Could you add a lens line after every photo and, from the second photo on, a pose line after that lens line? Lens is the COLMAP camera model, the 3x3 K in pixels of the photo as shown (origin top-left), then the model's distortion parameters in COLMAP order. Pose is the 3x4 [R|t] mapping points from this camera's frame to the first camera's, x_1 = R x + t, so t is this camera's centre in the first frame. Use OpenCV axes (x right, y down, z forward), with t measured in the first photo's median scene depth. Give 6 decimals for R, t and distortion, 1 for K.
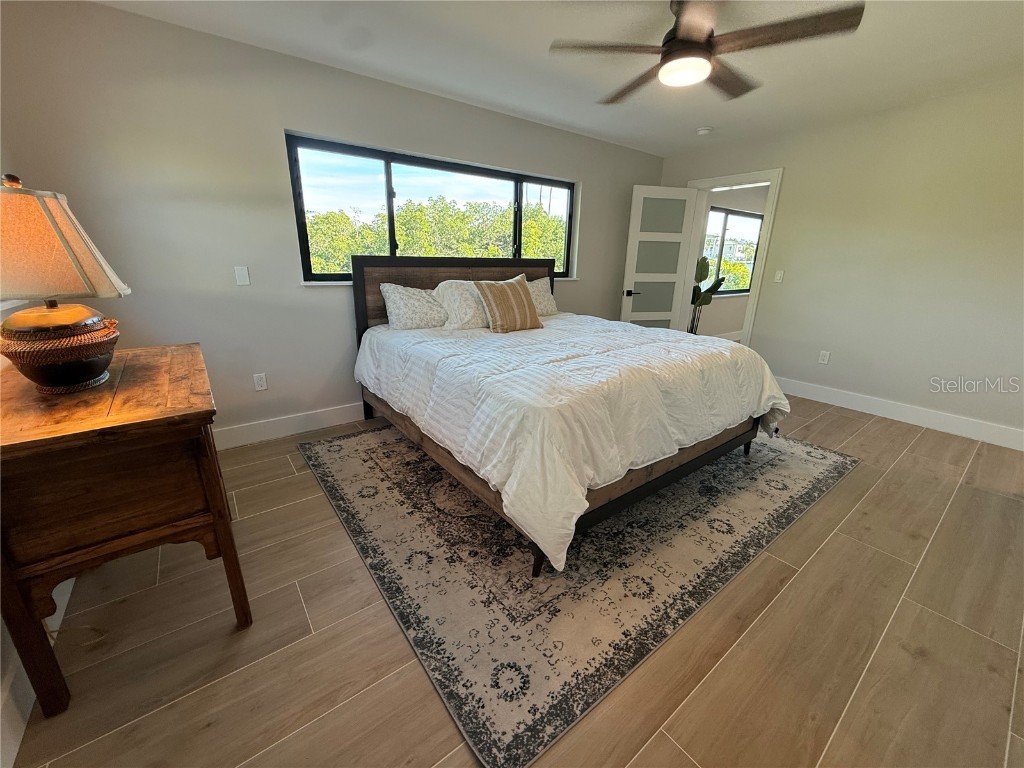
lens RADIAL K [[406.8, 0, 508.6], [0, 406.8, 382.3], [0, 0, 1]] dist [0.000512, -0.000088]
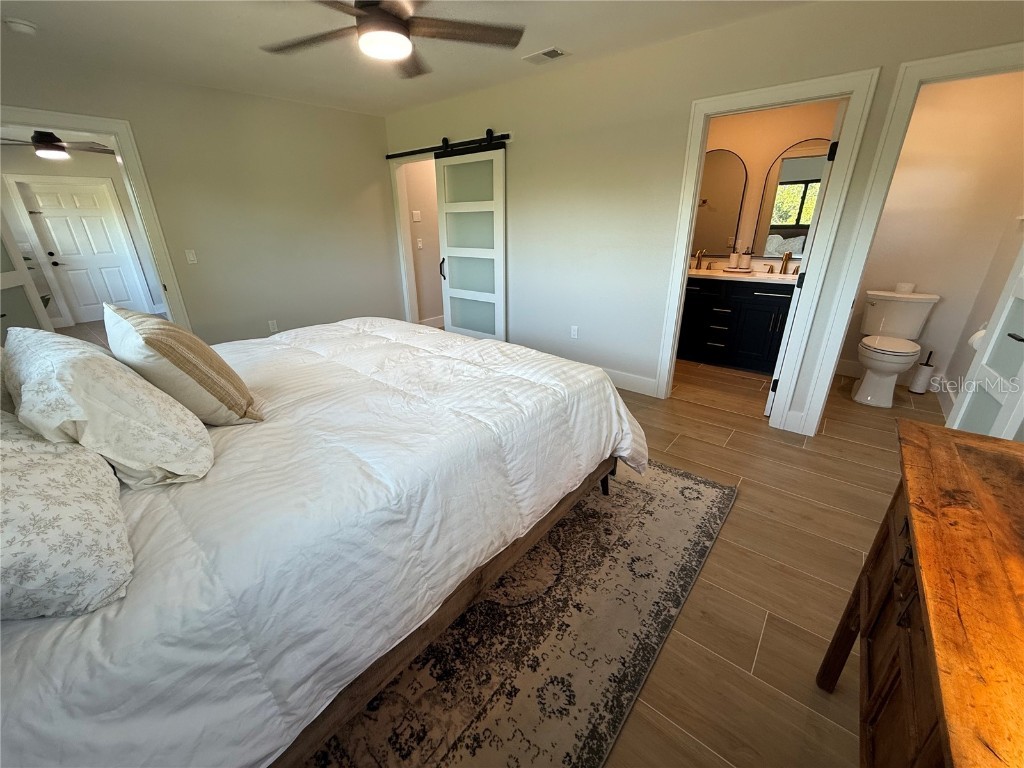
lens RADIAL K [[412.4, 0, 512.0], [0, 412.4, 384.0], [0, 0, 1]] dist [-0.000236, 0.000050]
pose [[-0.241040, -0.373670, 0.895695, -0.786821], [0.287258, 0.854085, 0.433615, -0.413803], [-0.927029, 0.361814, -0.098529, 1.117698]]
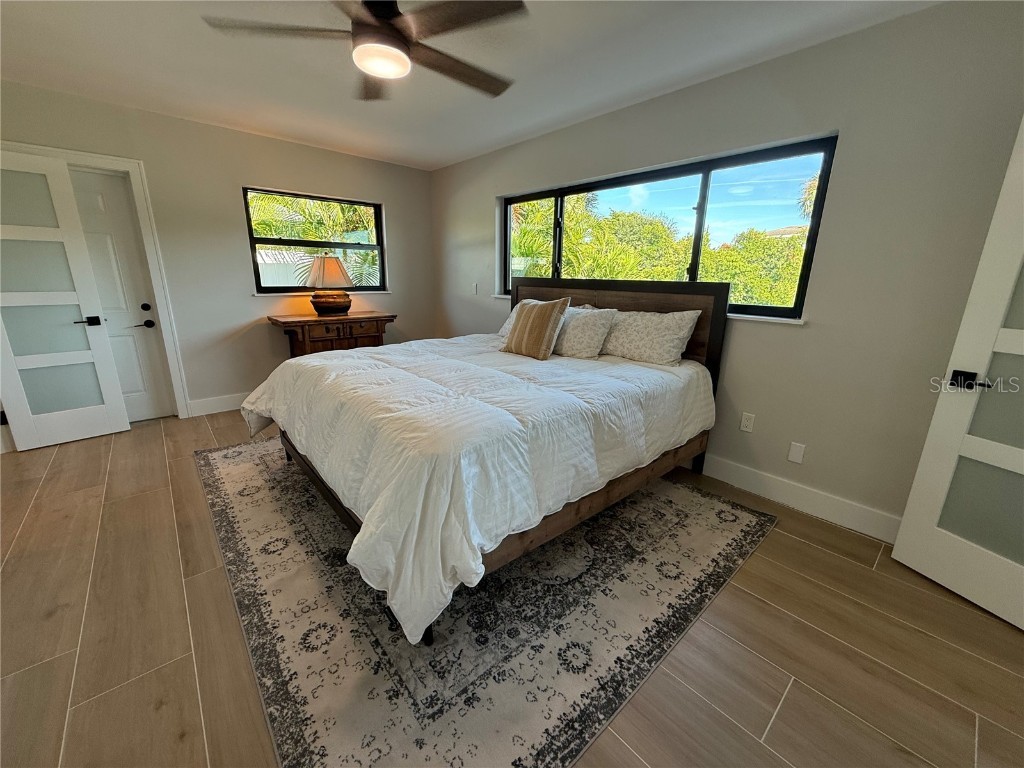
lens RADIAL K [[406.8, 0, 508.6], [0, 406.8, 382.3], [0, 0, 1]] dist [0.000512, -0.000088]
pose [[0.069521, 0.239383, -0.968433, 1.468868], [-0.308116, 0.928470, 0.207385, -0.394983], [0.948805, 0.283972, 0.138306, 1.343506]]
